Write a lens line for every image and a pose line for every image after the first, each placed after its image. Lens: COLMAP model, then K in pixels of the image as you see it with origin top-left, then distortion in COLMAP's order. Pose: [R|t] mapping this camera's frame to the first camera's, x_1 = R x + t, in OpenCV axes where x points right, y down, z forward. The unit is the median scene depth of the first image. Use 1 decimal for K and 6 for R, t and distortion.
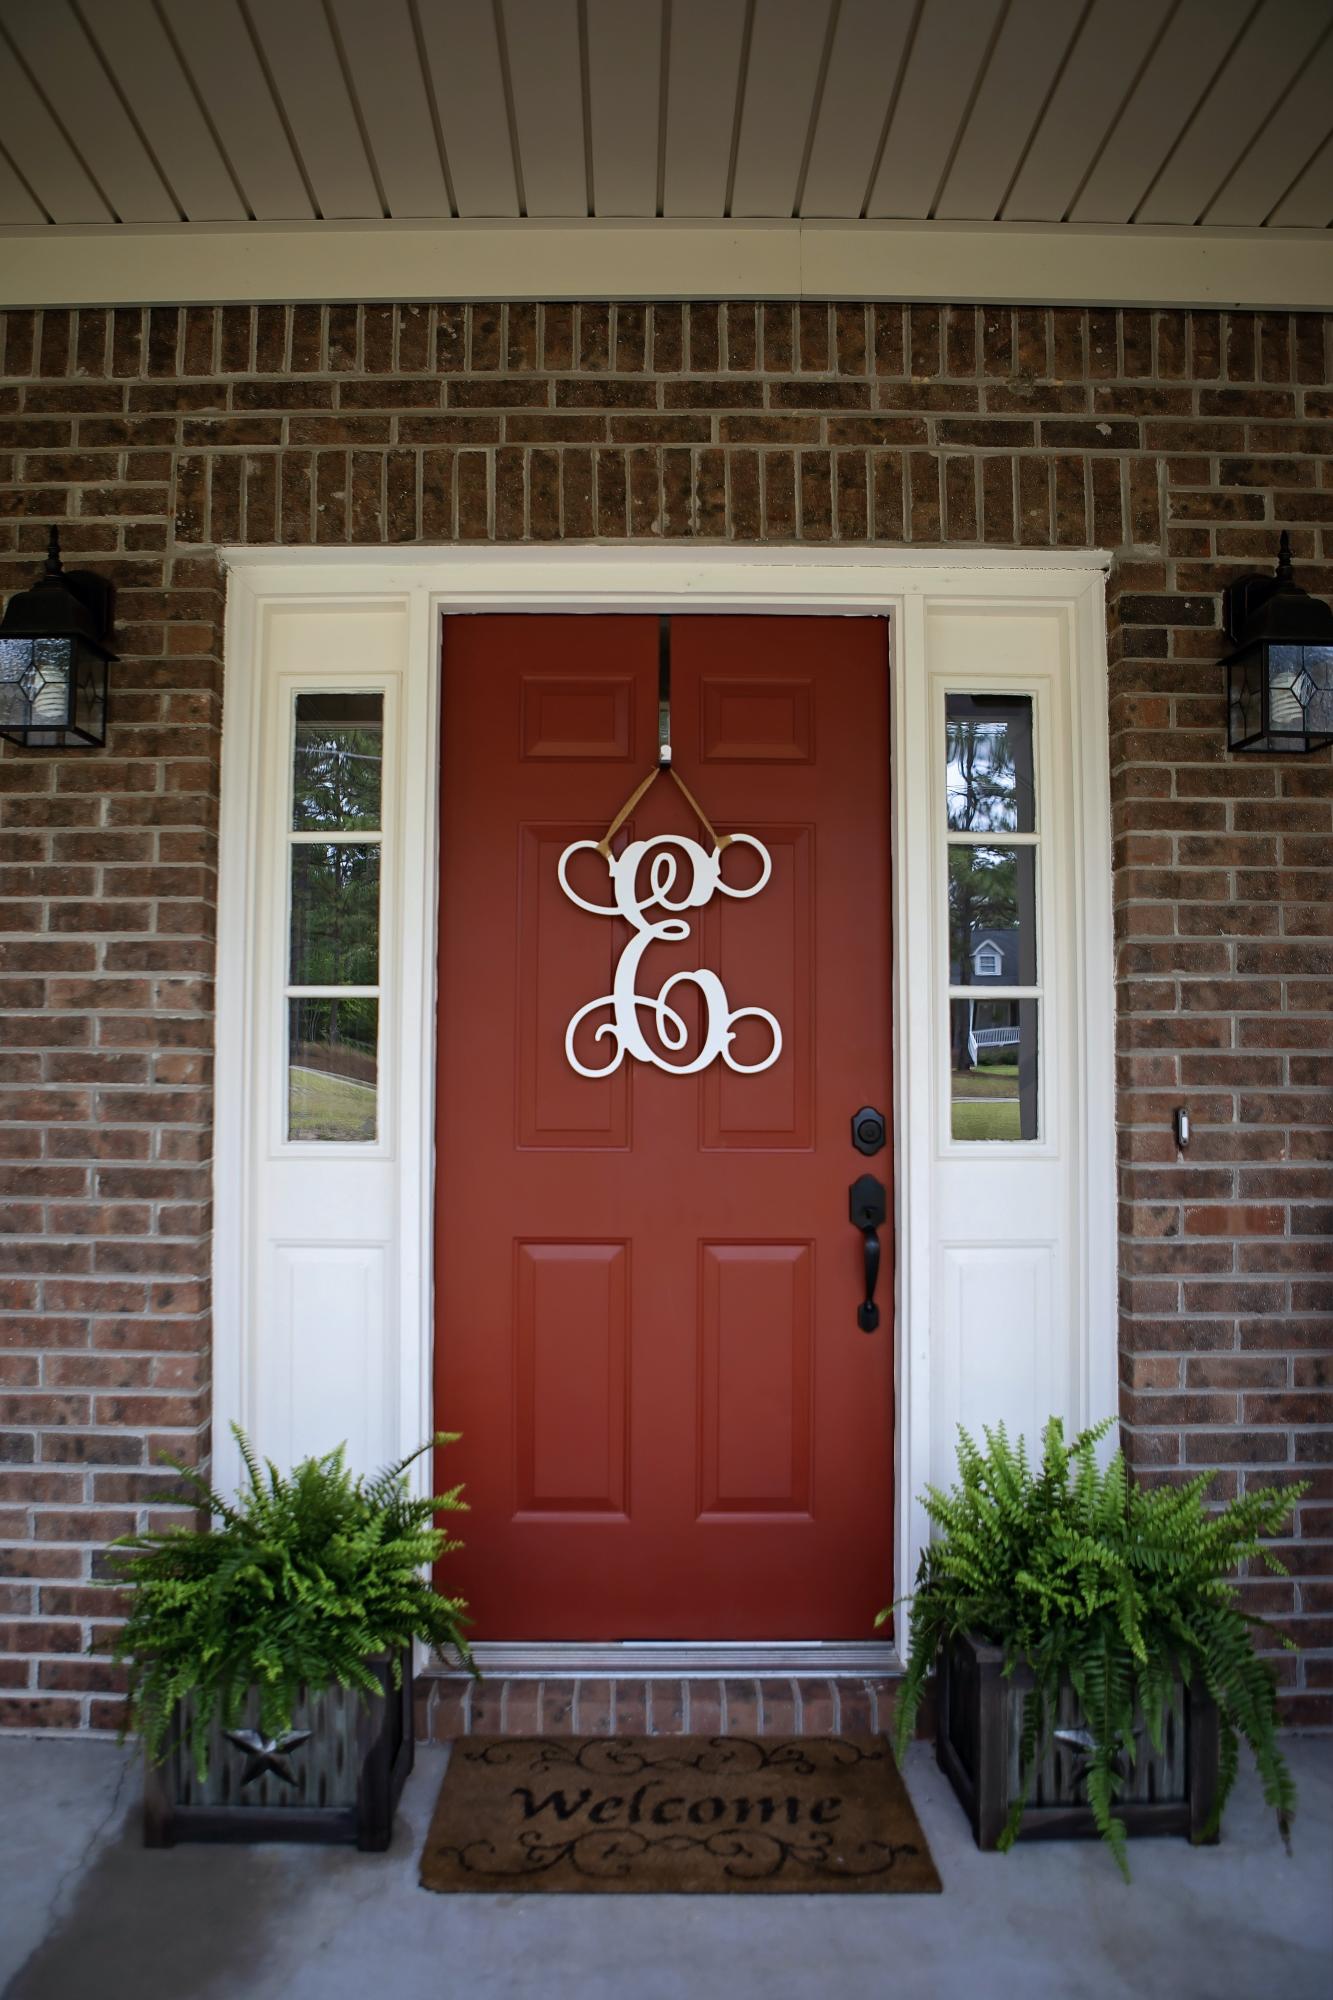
lens RADIAL K [[1448.2, 0, 666.5], [0, 1448.2, 1000.0], [0, 0, 1]] dist [-0.122093, 0.081425]
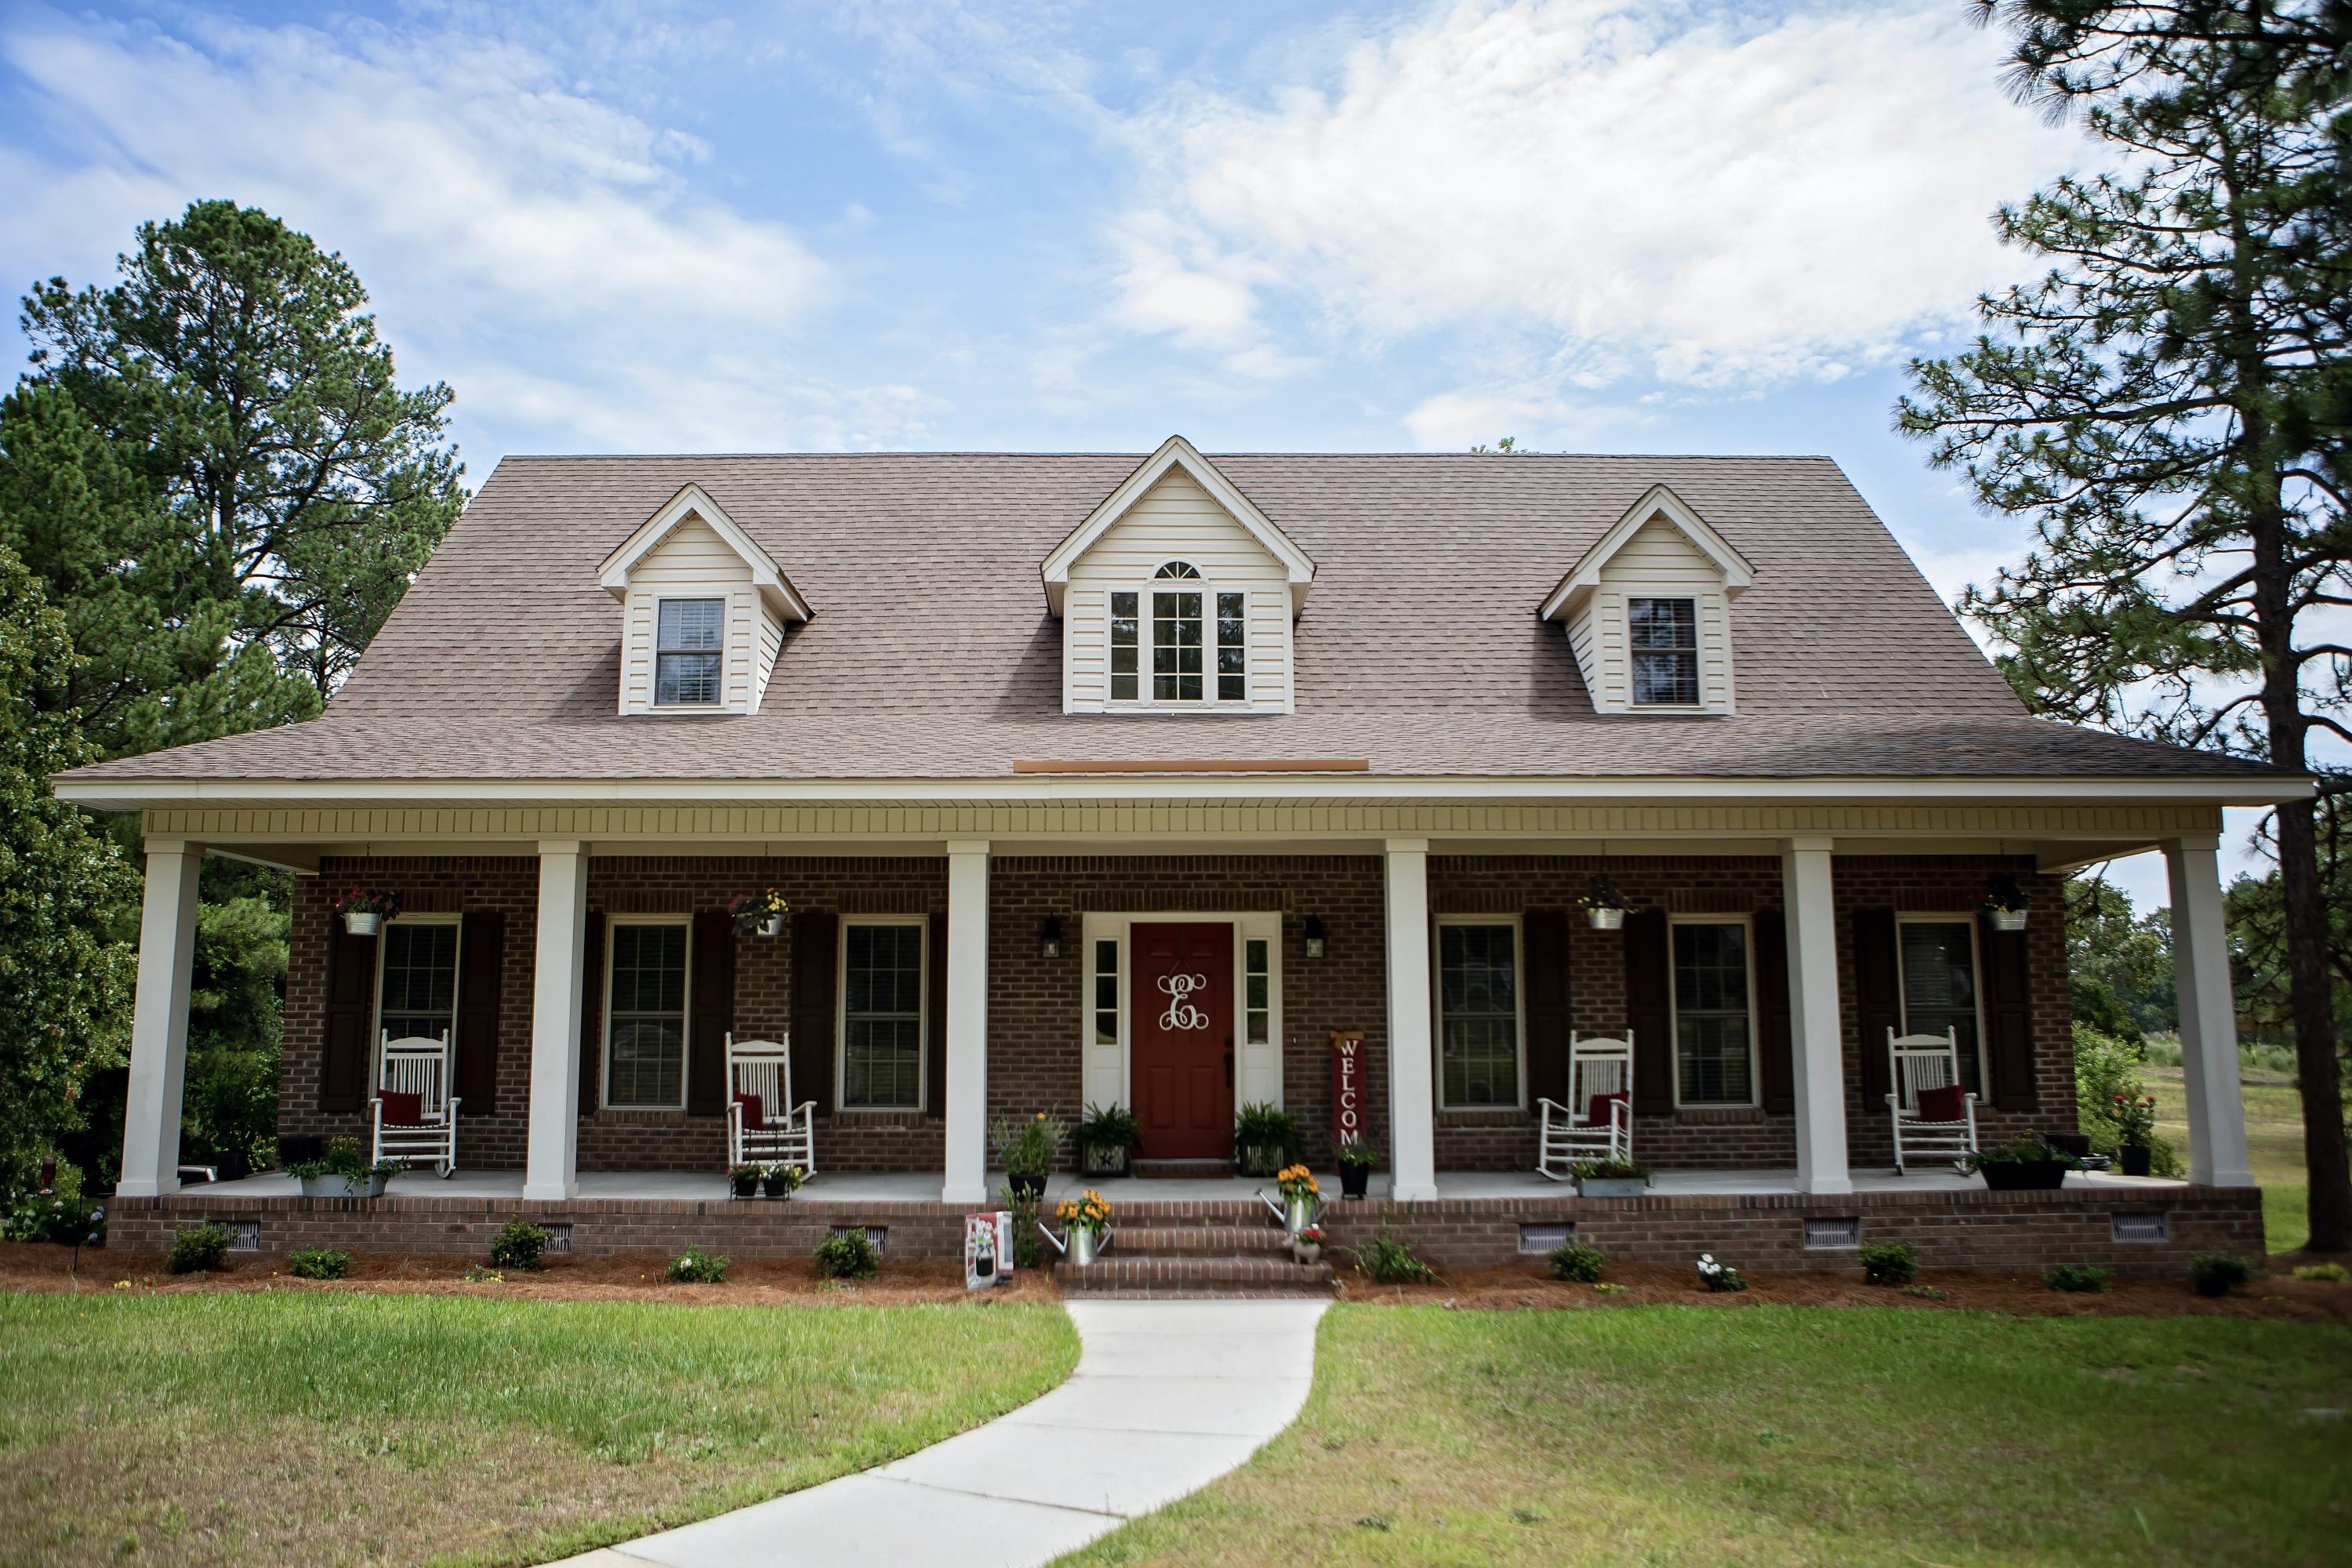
lens RADIAL K [[1703.1, 0, 1176.0], [0, 1703.1, 784.0], [0, 0, 1]] dist [-0.122093, 0.081425]
pose [[0.999938, -0.004320, -0.010253, 0.038155], [0.003263, 0.994883, -0.100982, -0.175825], [0.010636, 0.100942, 0.994835, -4.385769]]
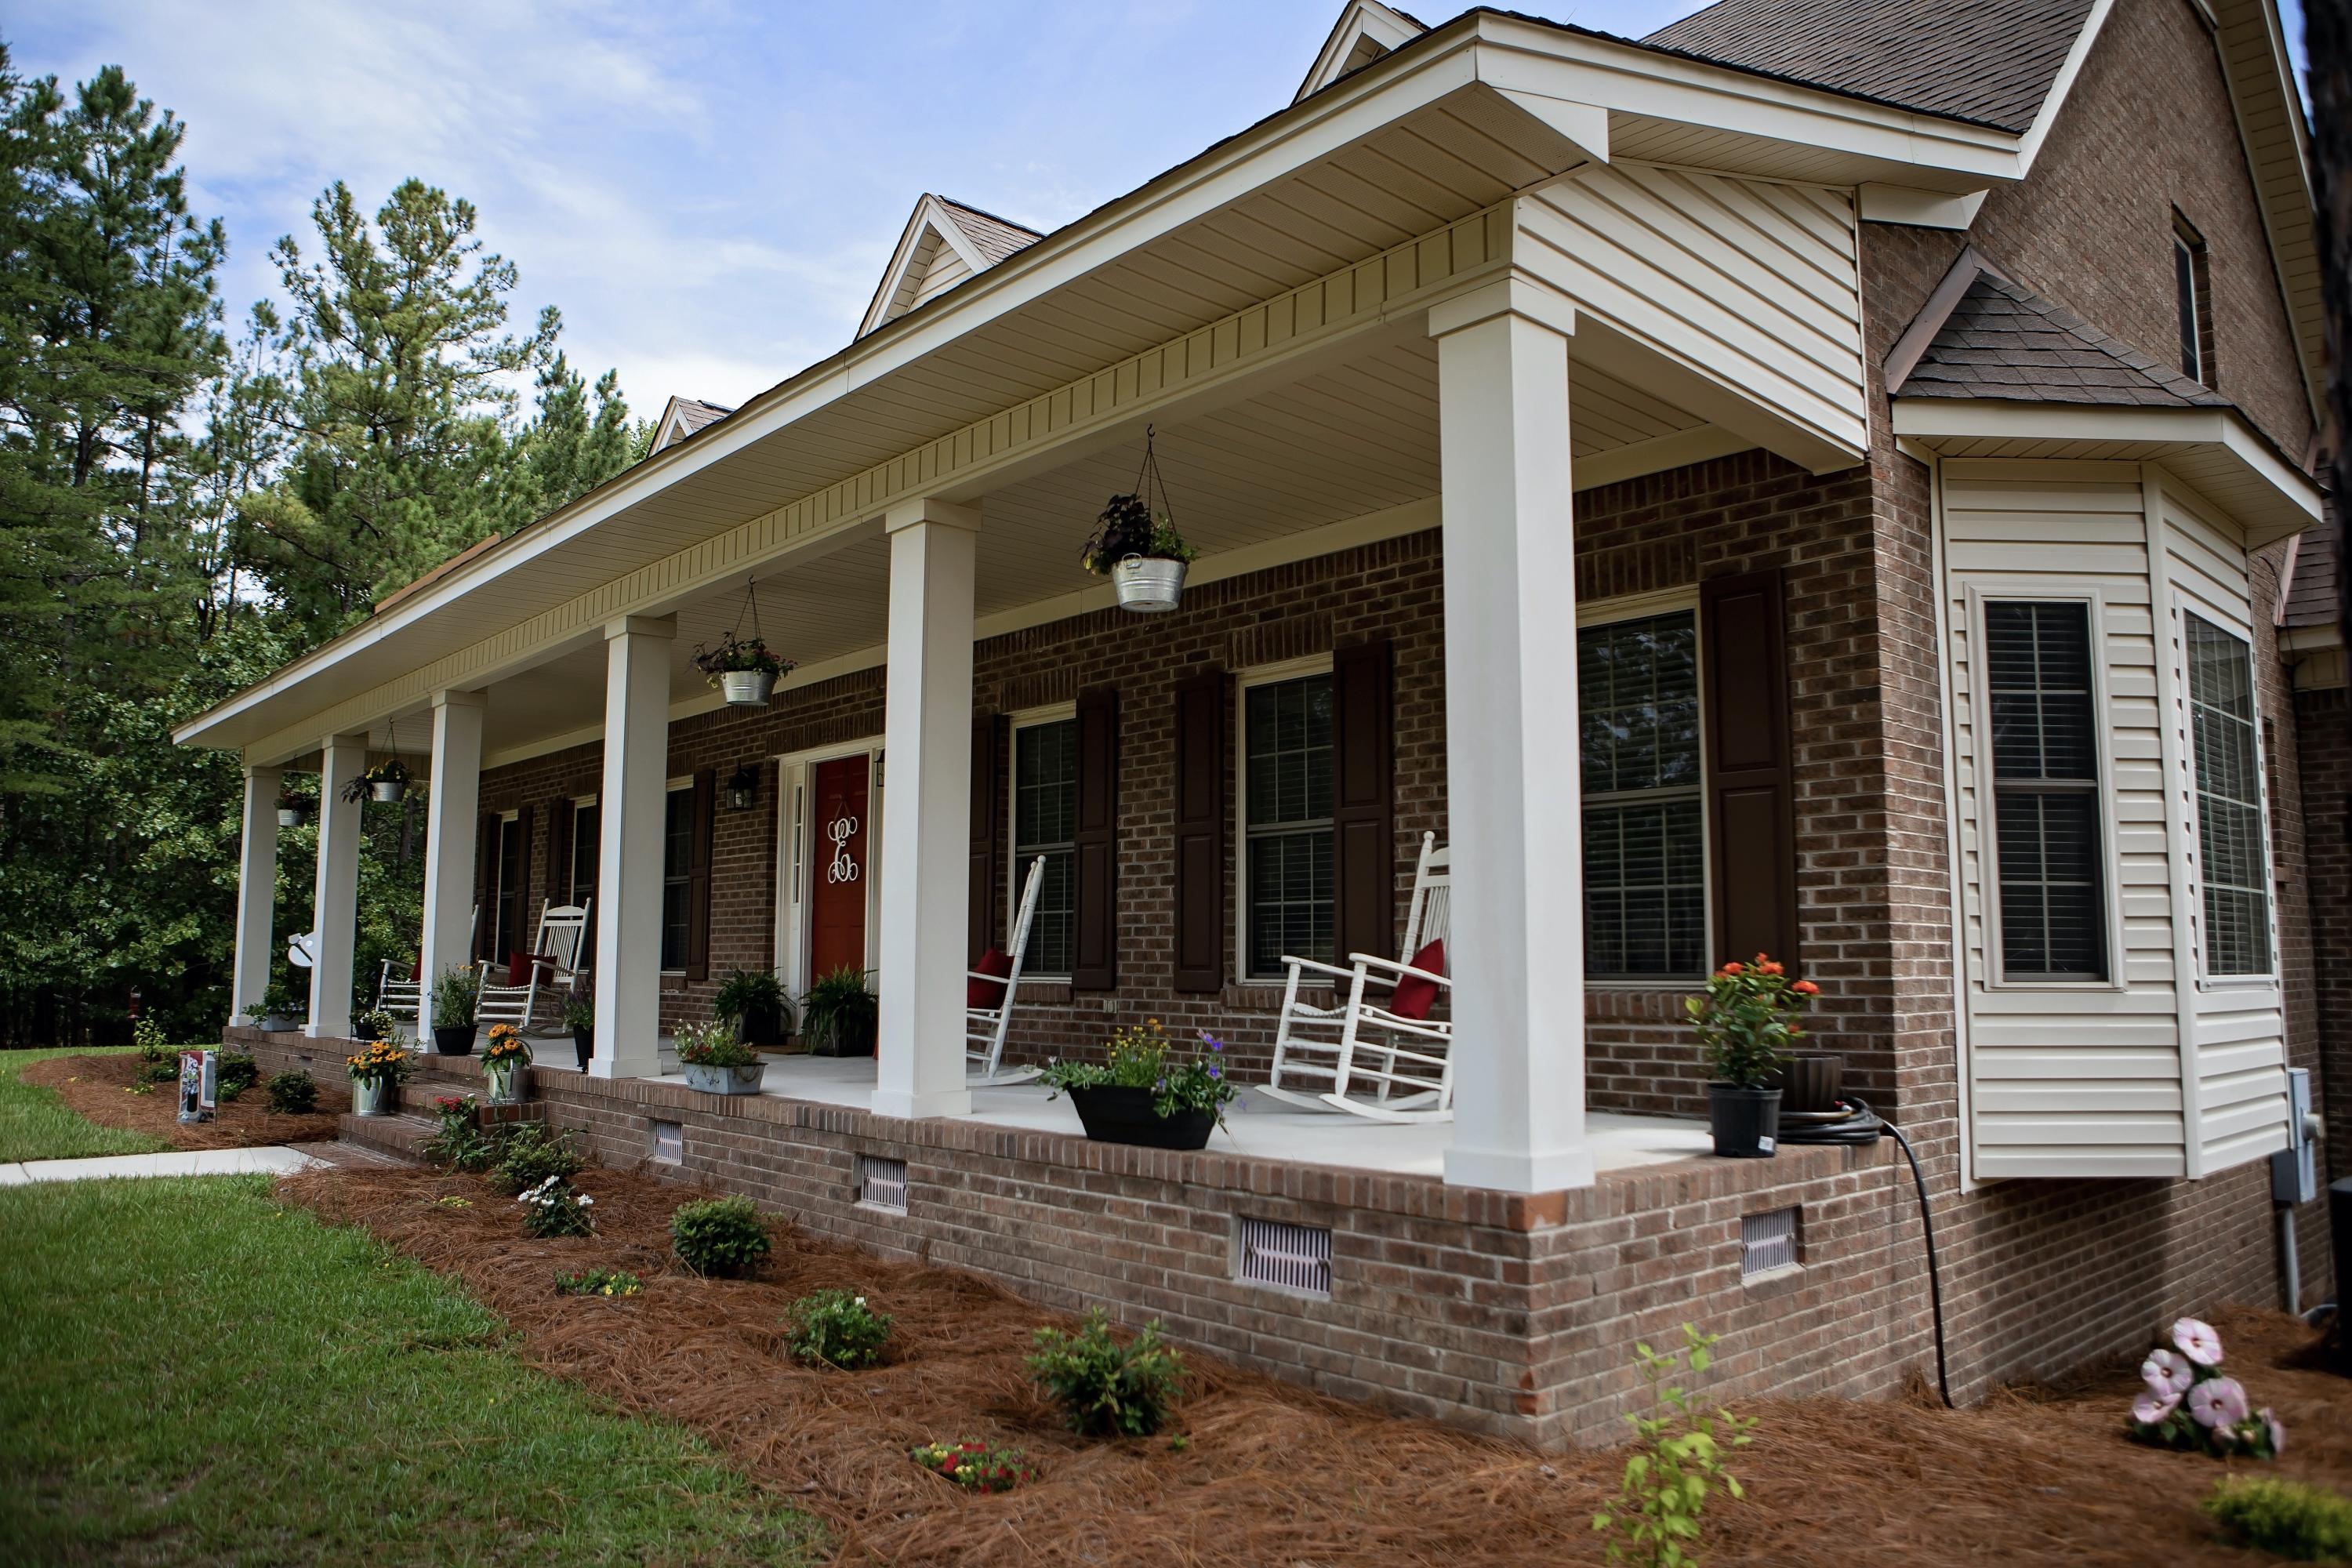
lens RADIAL K [[1703.1, 0, 1176.0], [0, 1703.1, 784.0], [0, 0, 1]] dist [-0.122093, 0.081425]
pose [[0.640751, -0.085685, -0.762952, 4.036313], [0.041543, 0.996166, -0.076987, 0.176496], [0.766624, 0.017634, 0.641855, -1.192053]]
